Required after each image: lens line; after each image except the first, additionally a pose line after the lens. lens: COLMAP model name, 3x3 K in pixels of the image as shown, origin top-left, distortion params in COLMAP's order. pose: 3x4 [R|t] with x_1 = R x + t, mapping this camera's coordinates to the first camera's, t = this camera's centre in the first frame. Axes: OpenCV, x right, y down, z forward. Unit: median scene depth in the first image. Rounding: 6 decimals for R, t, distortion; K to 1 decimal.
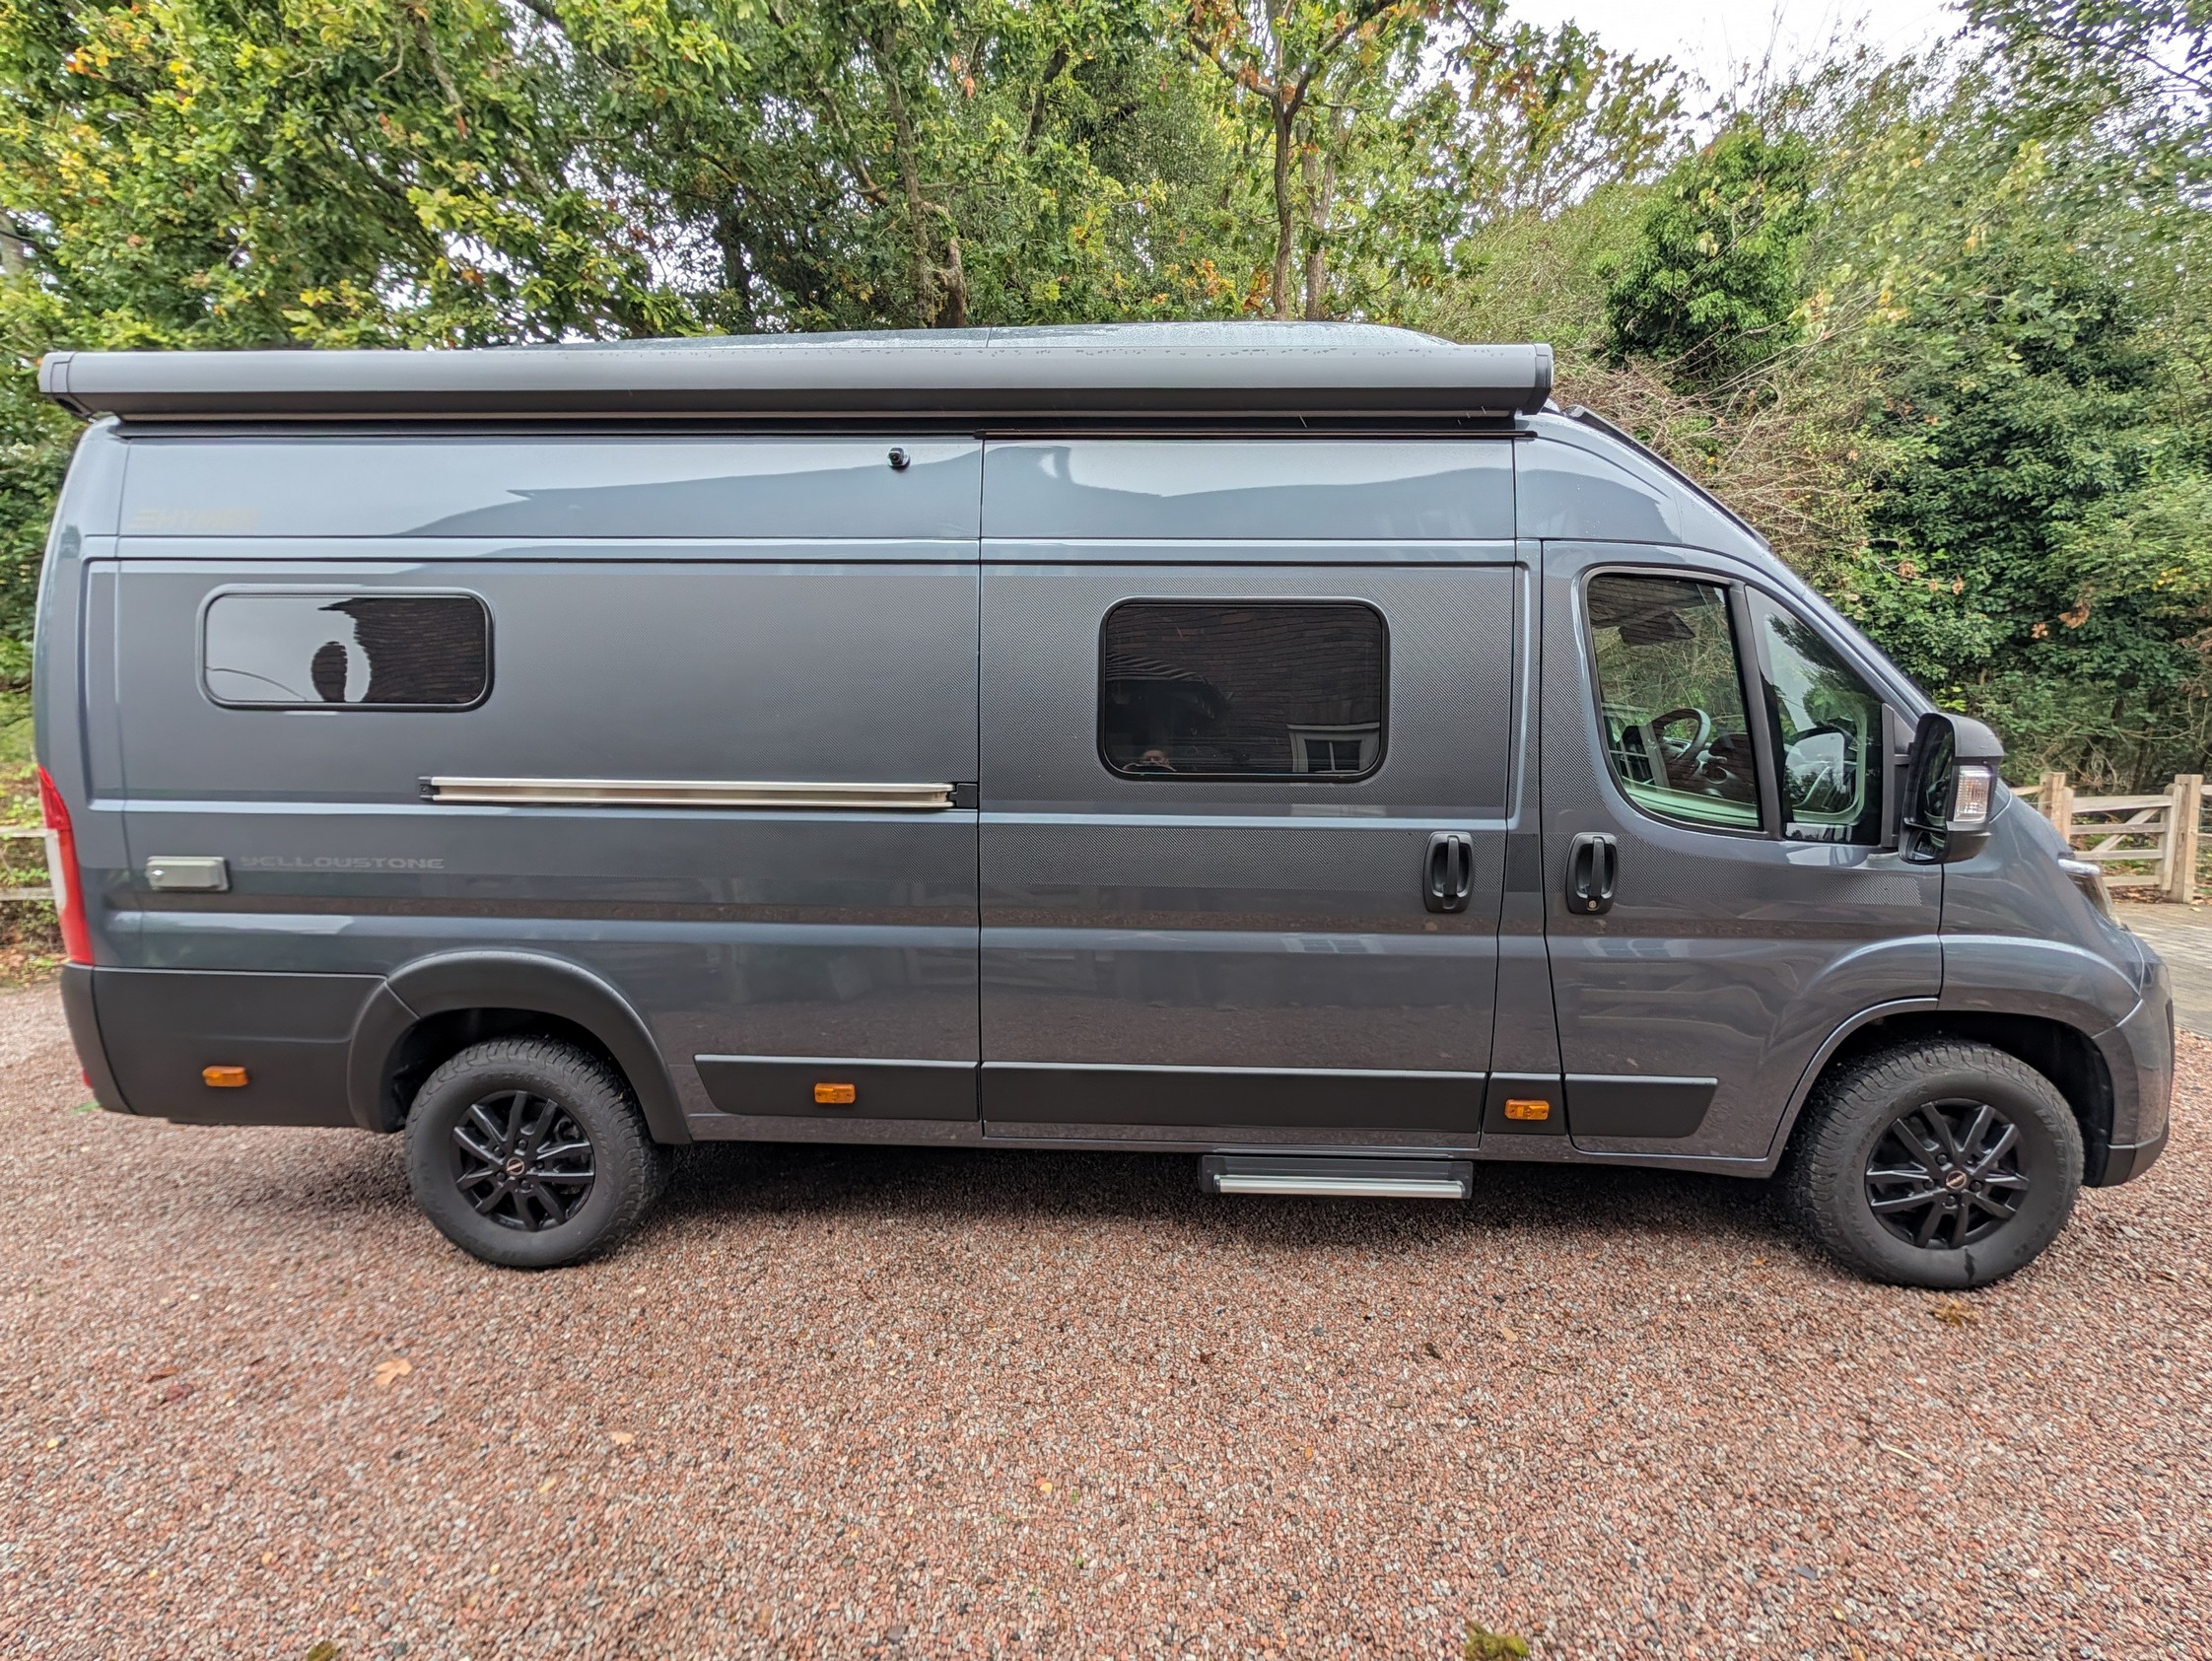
lens RADIAL K [[856.6, 0, 1106.0], [0, 856.6, 830.5], [0, 0, 1]] dist [0.001251, 0.000016]
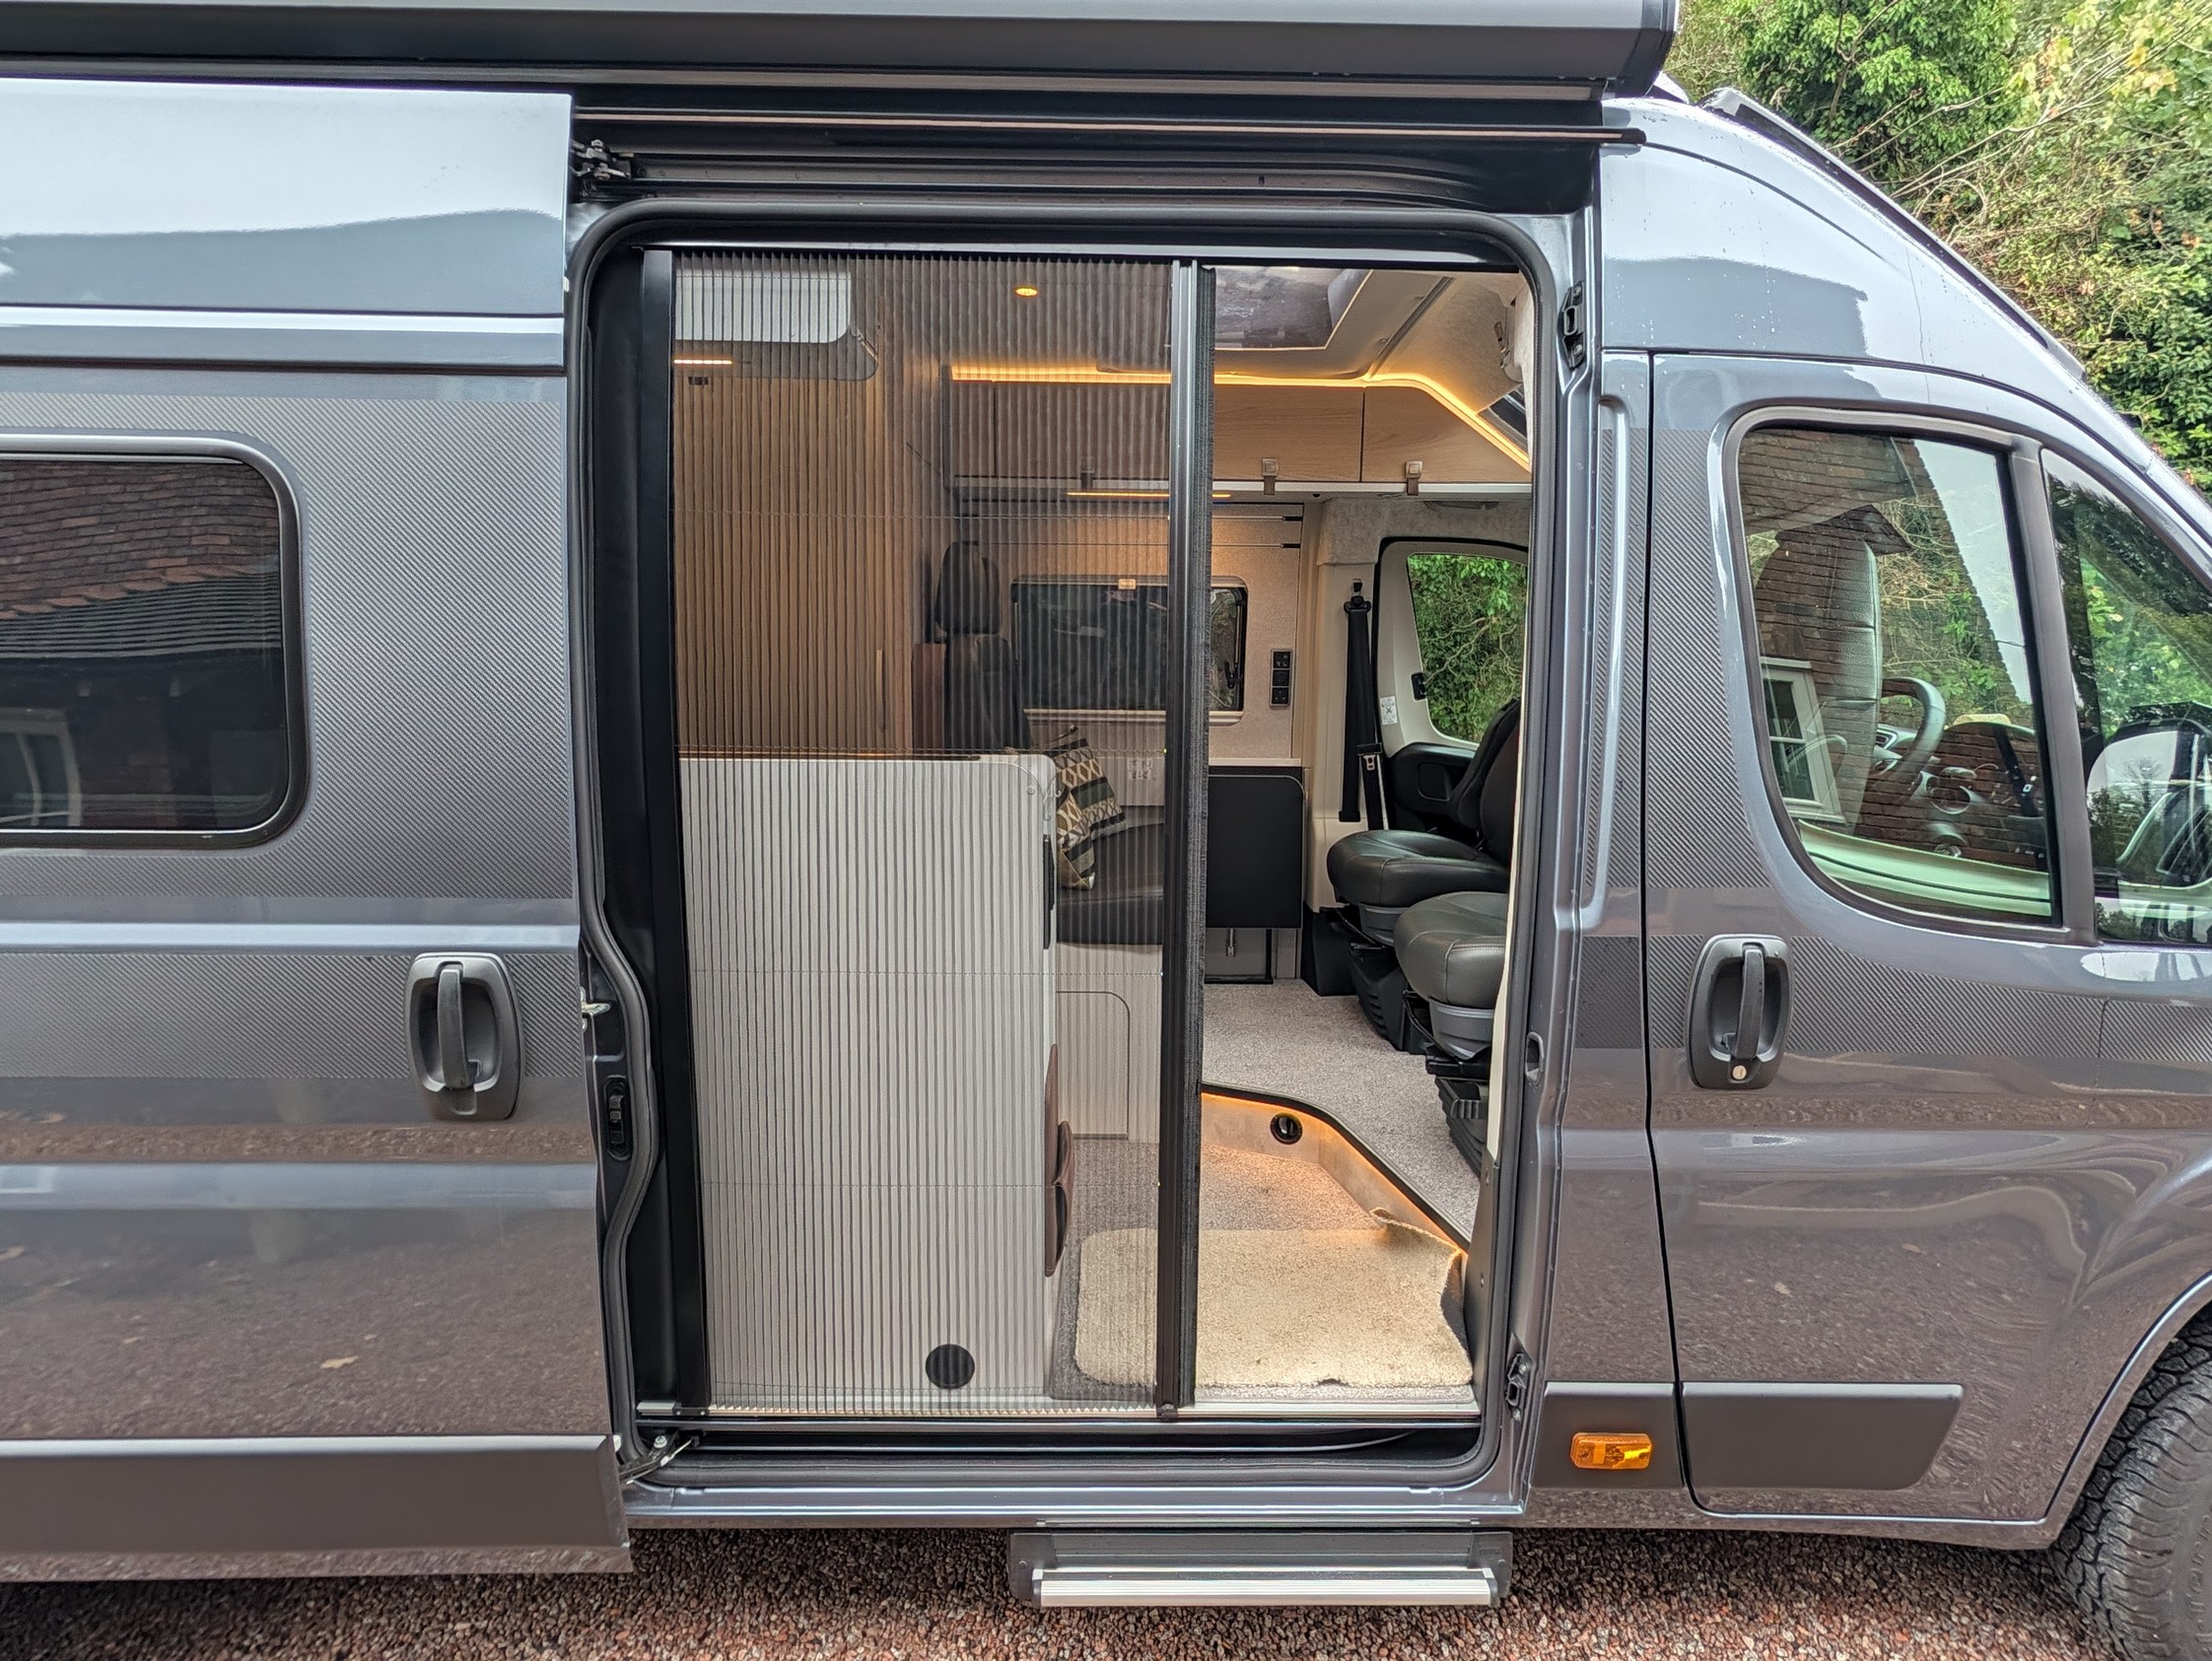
lens RADIAL K [[1134.7, 0, 1130.6], [0, 1134.7, 834.6], [0, 0, 1]] dist [0.001629, -0.000128]
pose [[0.998981, -0.003839, 0.044962, 0.053535], [0.002502, 0.999554, 0.029754, -0.023939], [-0.045057, -0.029611, 0.998545, 0.105533]]
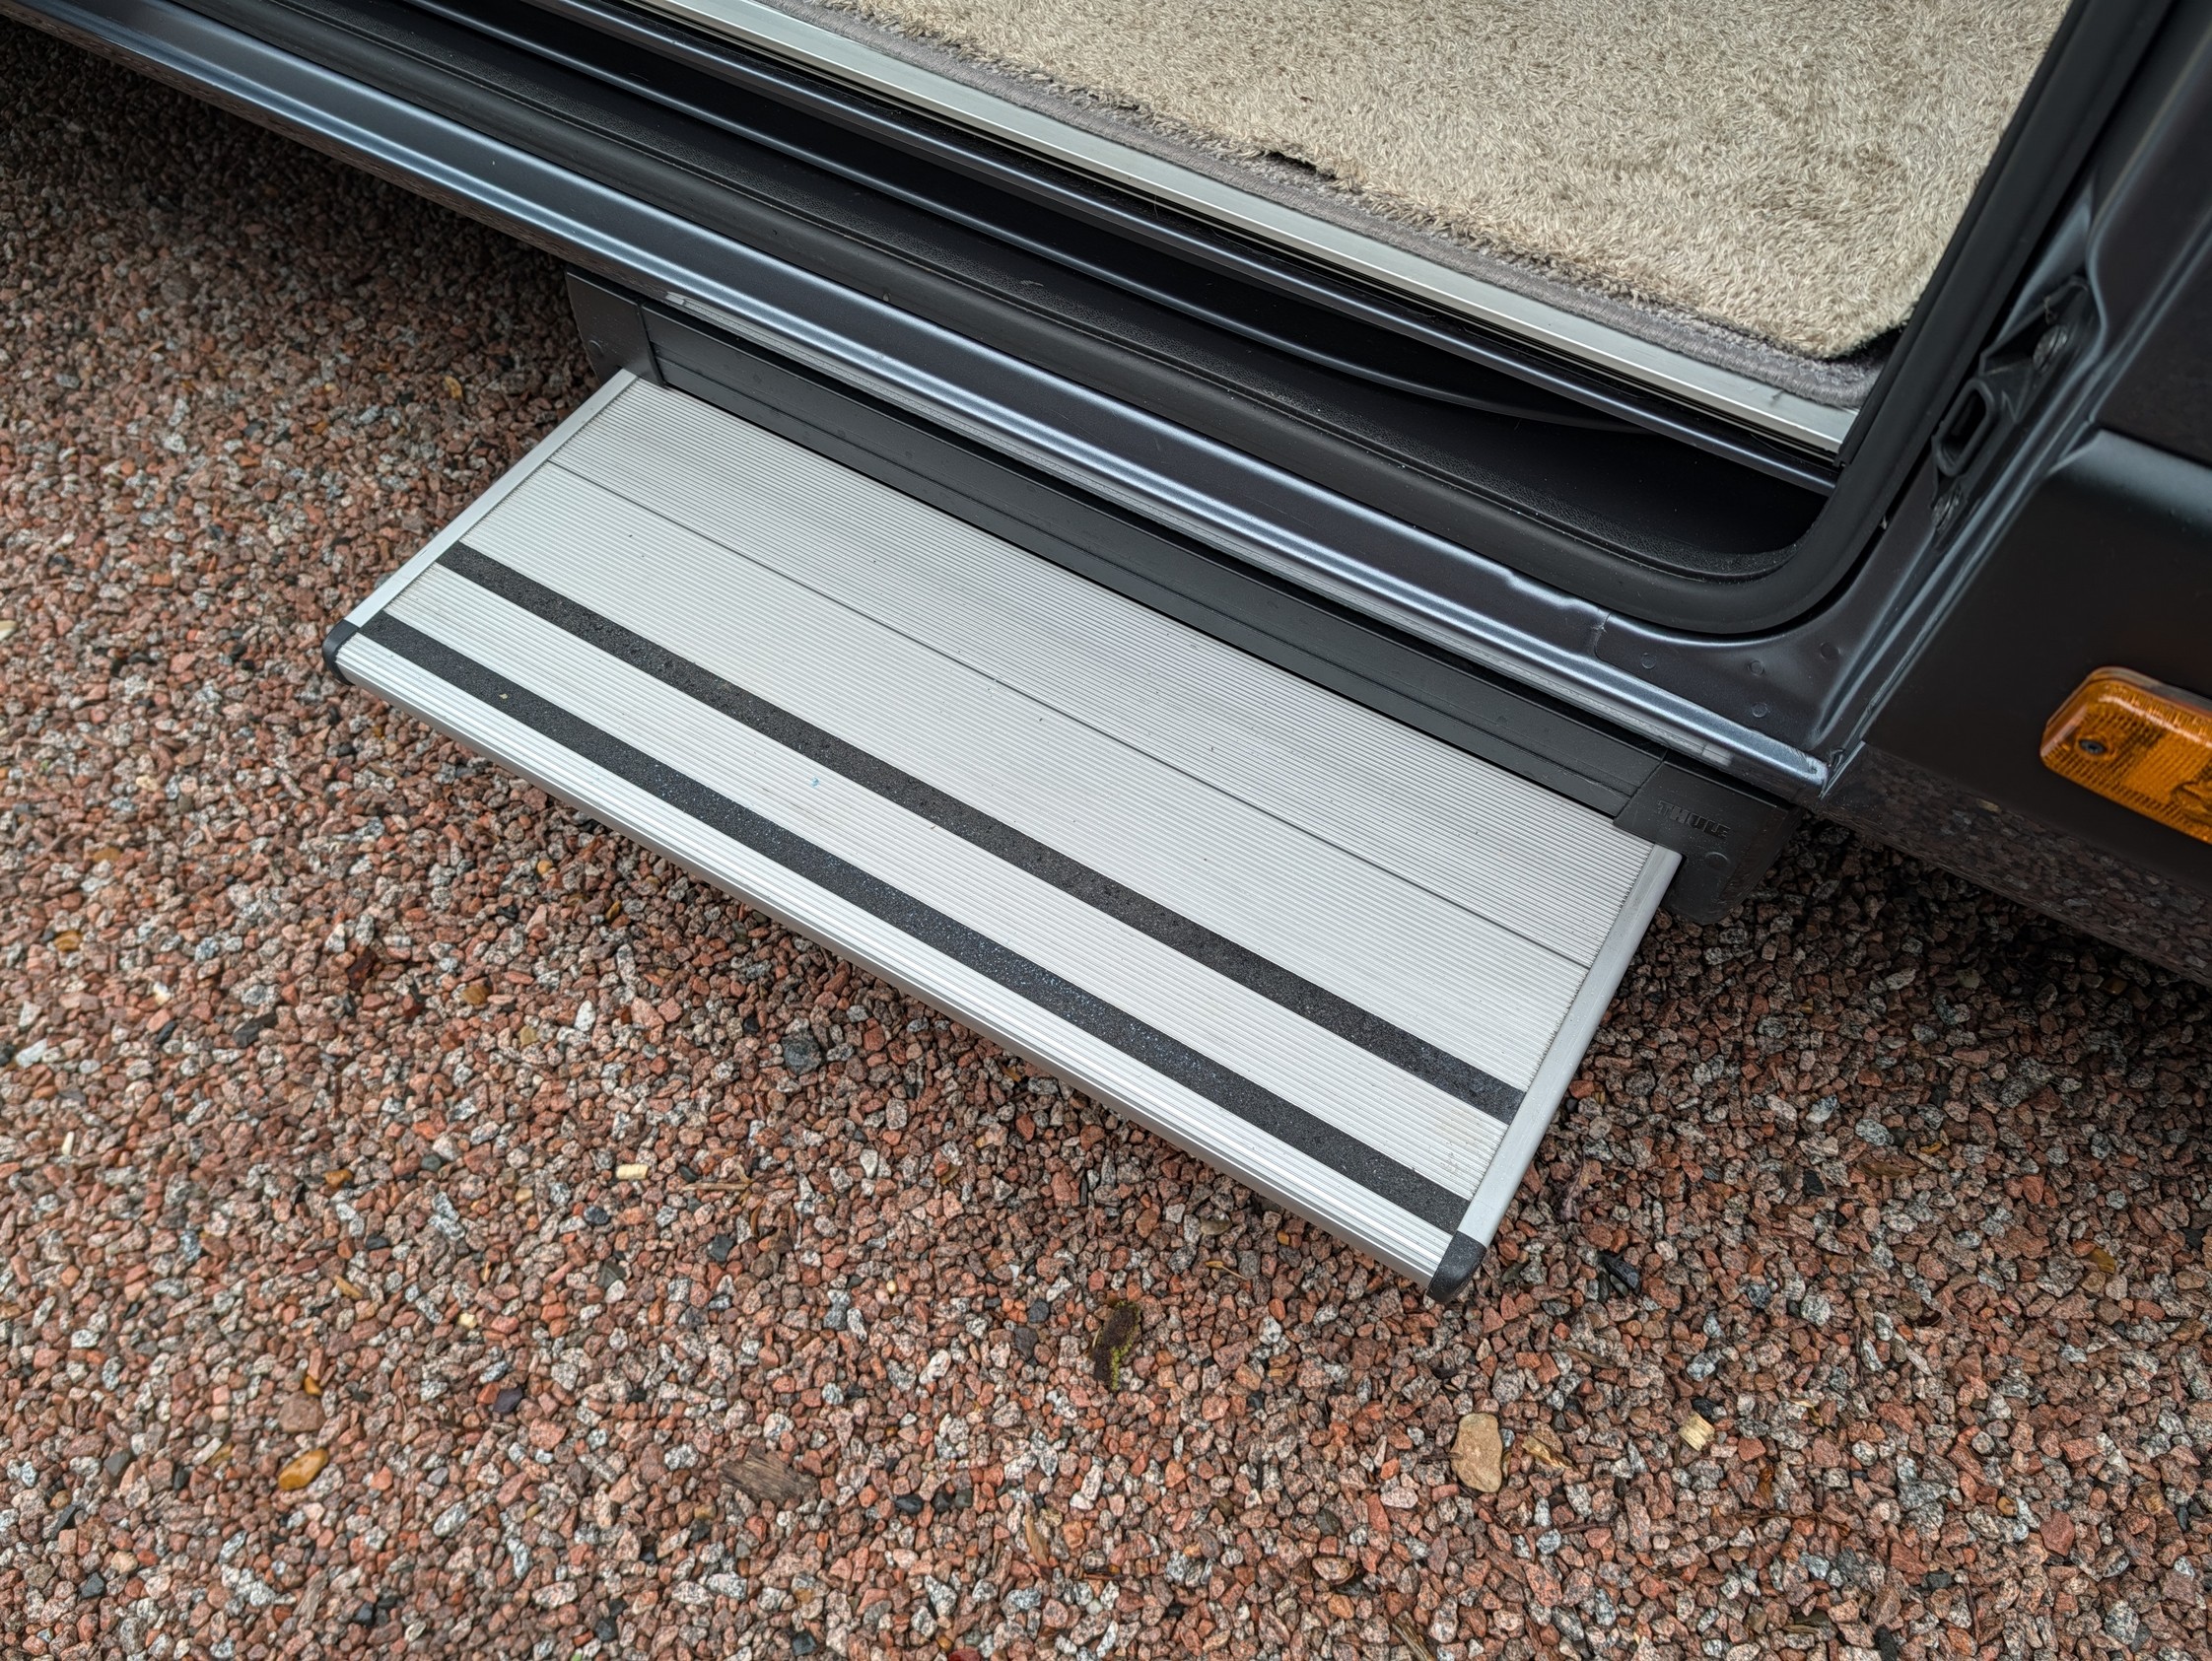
lens RADIAL K [[1613.4, 0, 1110.1], [0, 1613.4, 846.4], [0, 0, 1]] dist [0.010008, -0.016597]
pose [[0.871722, 0.410133, -0.268127, 0.133208], [-0.057820, 0.629471, 0.774870, 0.051256], [0.486578, -0.659968, 0.572437, 0.250436]]
